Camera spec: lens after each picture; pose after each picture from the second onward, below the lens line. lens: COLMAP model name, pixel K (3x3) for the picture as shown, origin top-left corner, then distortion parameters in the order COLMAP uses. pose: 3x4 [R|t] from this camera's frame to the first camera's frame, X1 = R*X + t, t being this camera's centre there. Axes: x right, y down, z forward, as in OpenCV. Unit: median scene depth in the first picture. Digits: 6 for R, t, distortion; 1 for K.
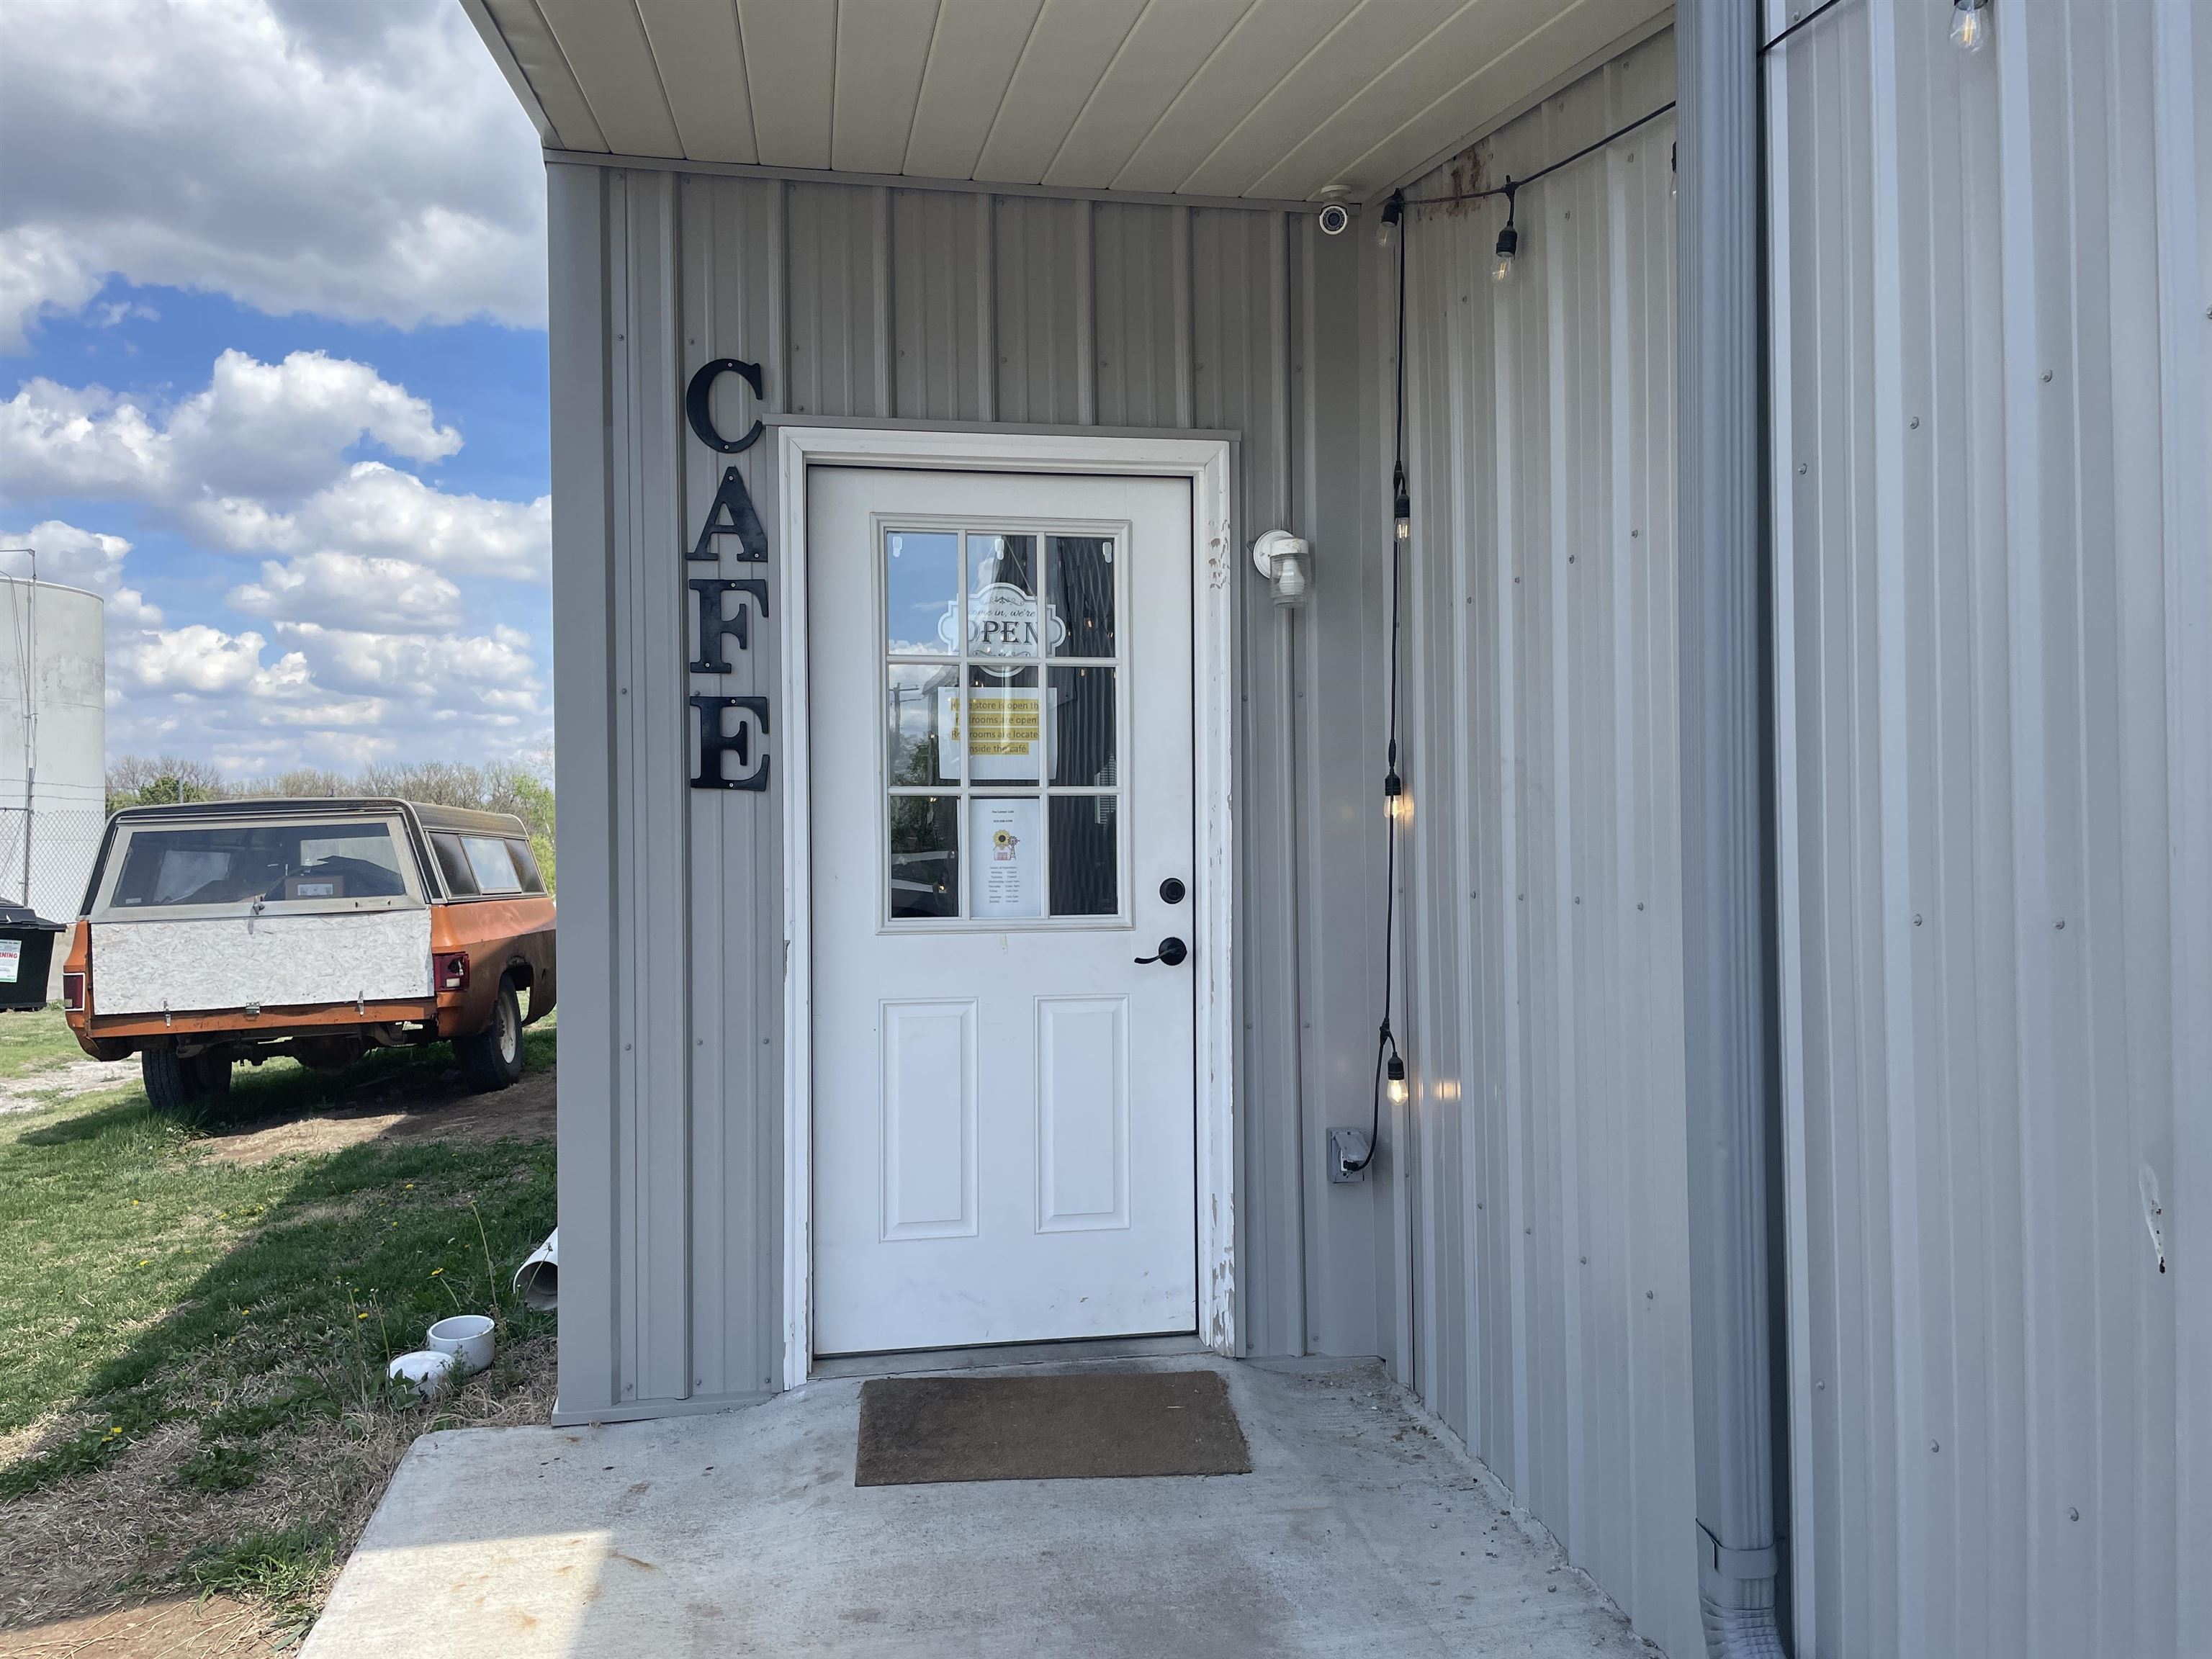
lens RADIAL K [[1632.0, 0, 1104.7], [0, 1632.0, 833.0], [0, 0, 1]] dist [0.032810, -0.034772]
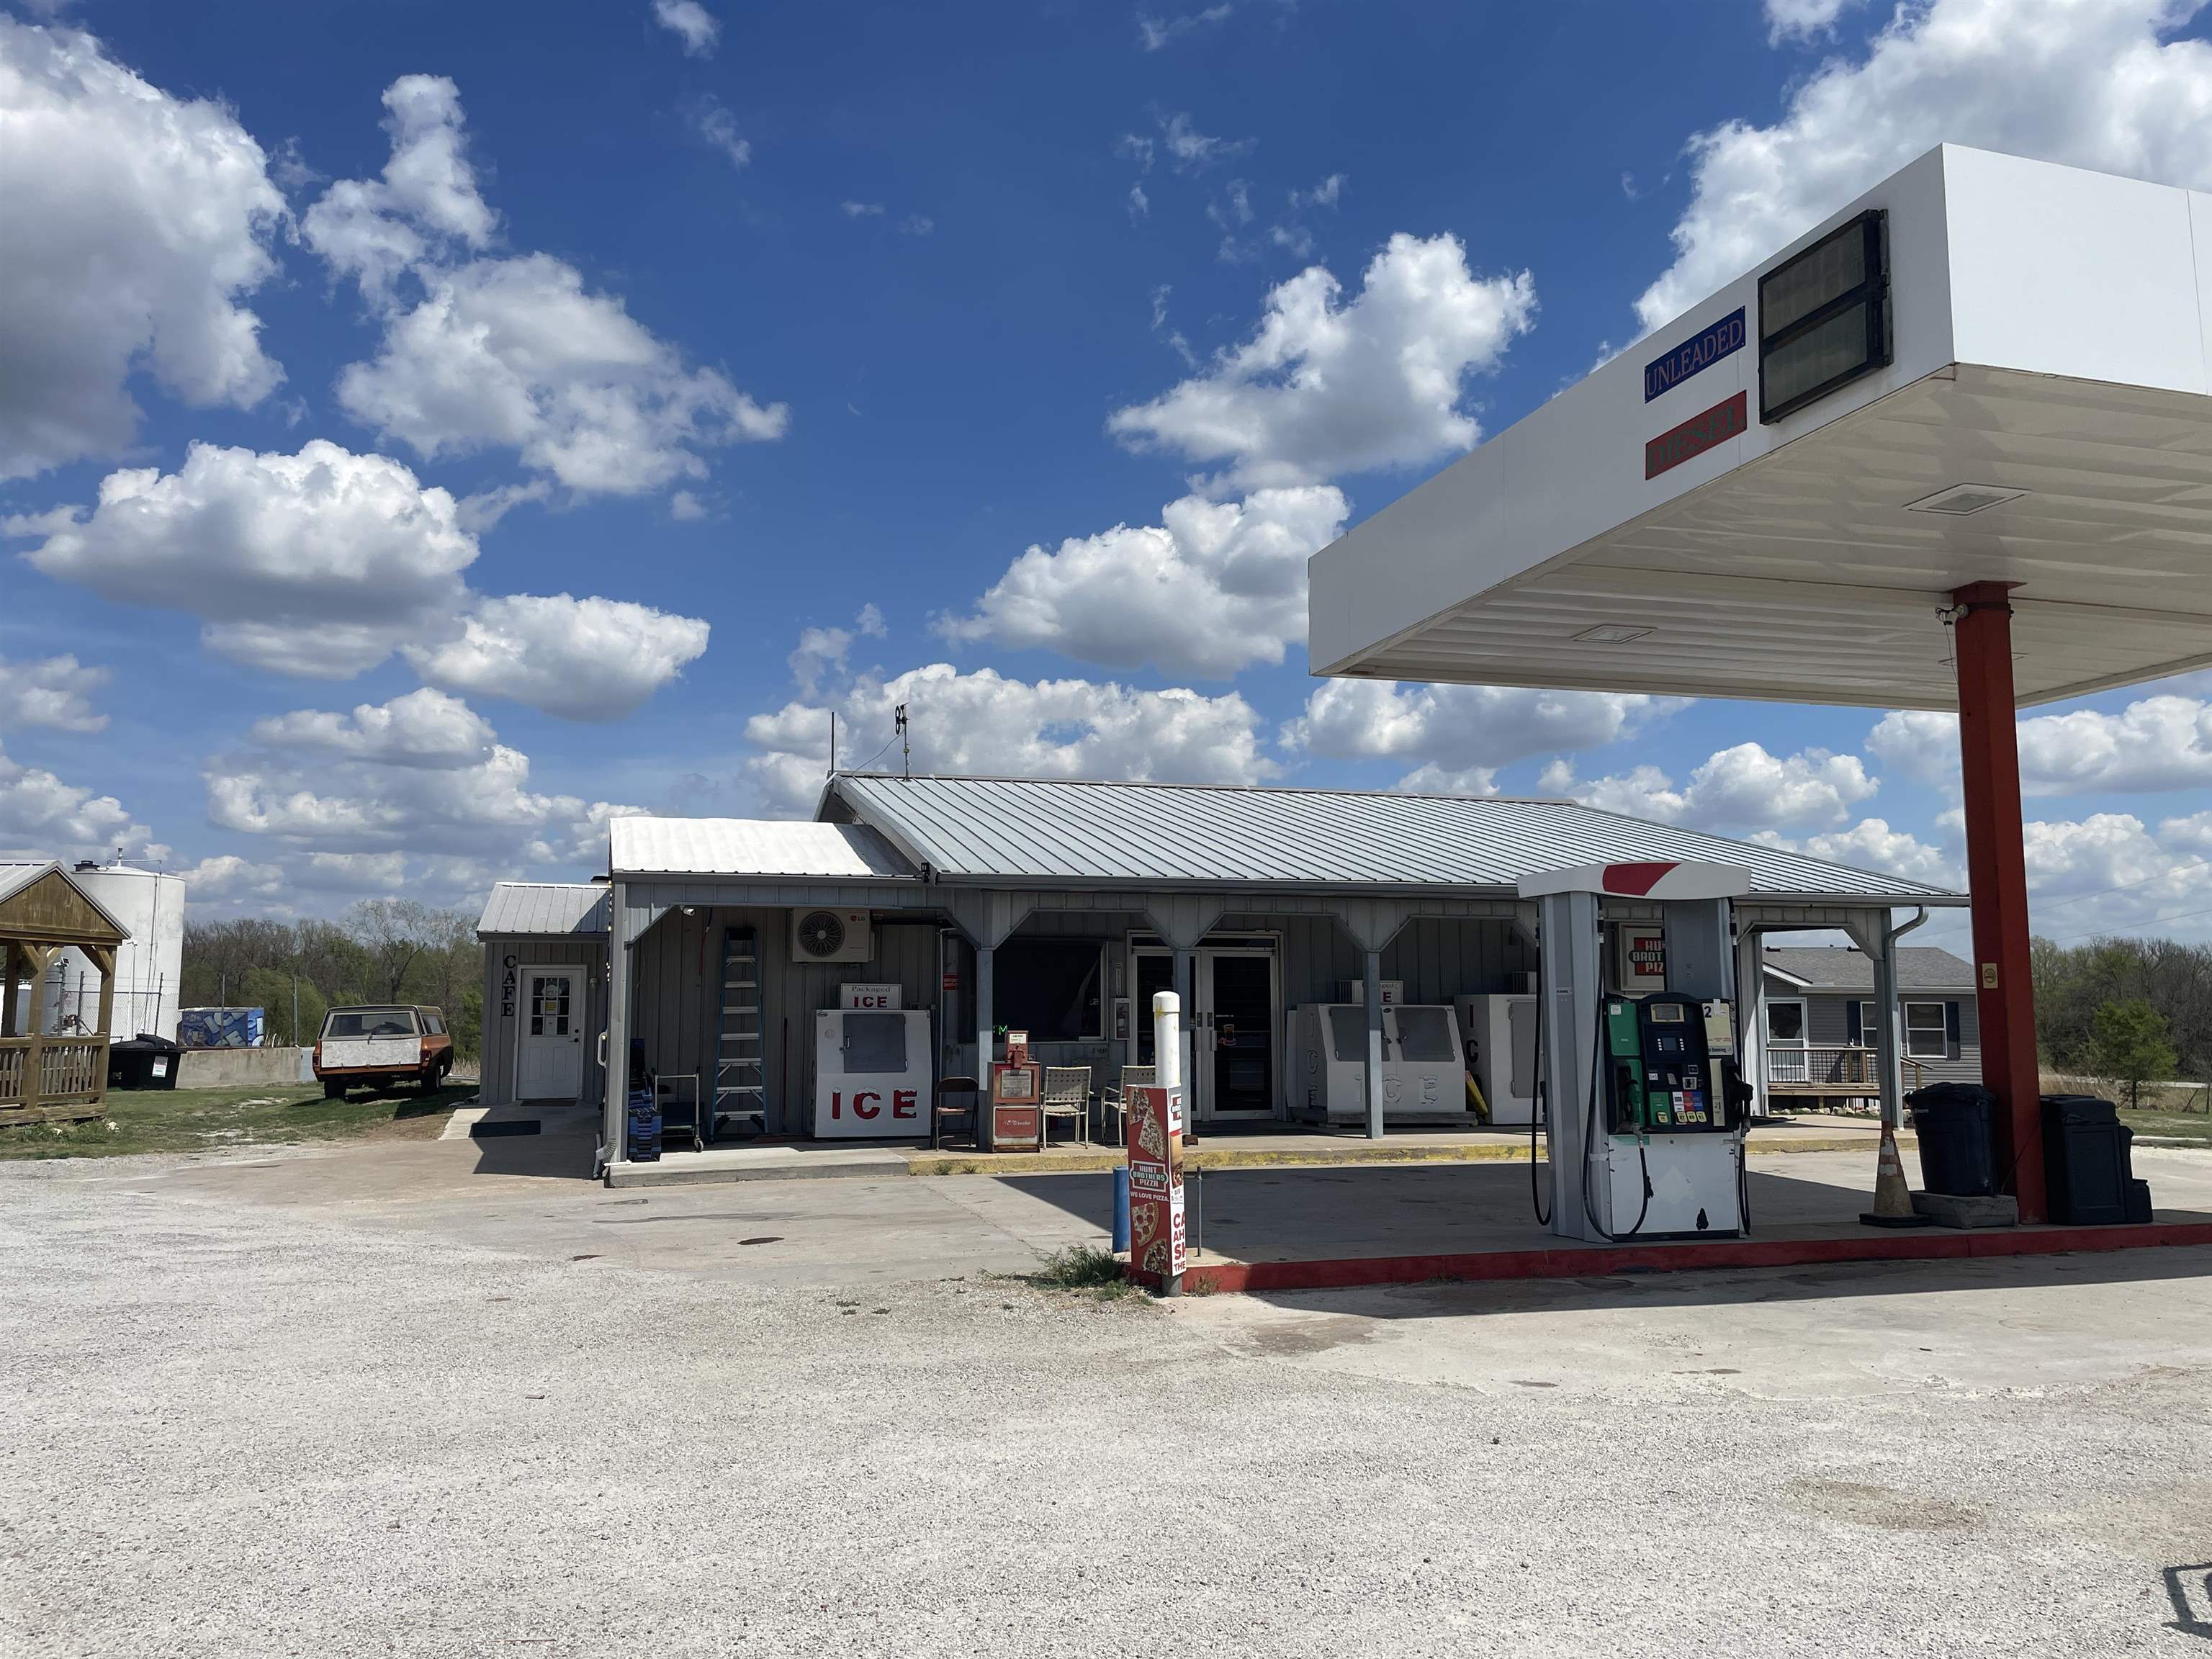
lens RADIAL K [[1632.0, 0, 1094.8], [0, 1632.0, 843.2], [0, 0, 1]] dist [0.032810, -0.034772]
pose [[0.994713, 0.020945, 0.100533, 1.456008], [-0.011791, 0.995799, -0.090805, -0.145511], [-0.102013, 0.089140, 0.990781, -5.896832]]
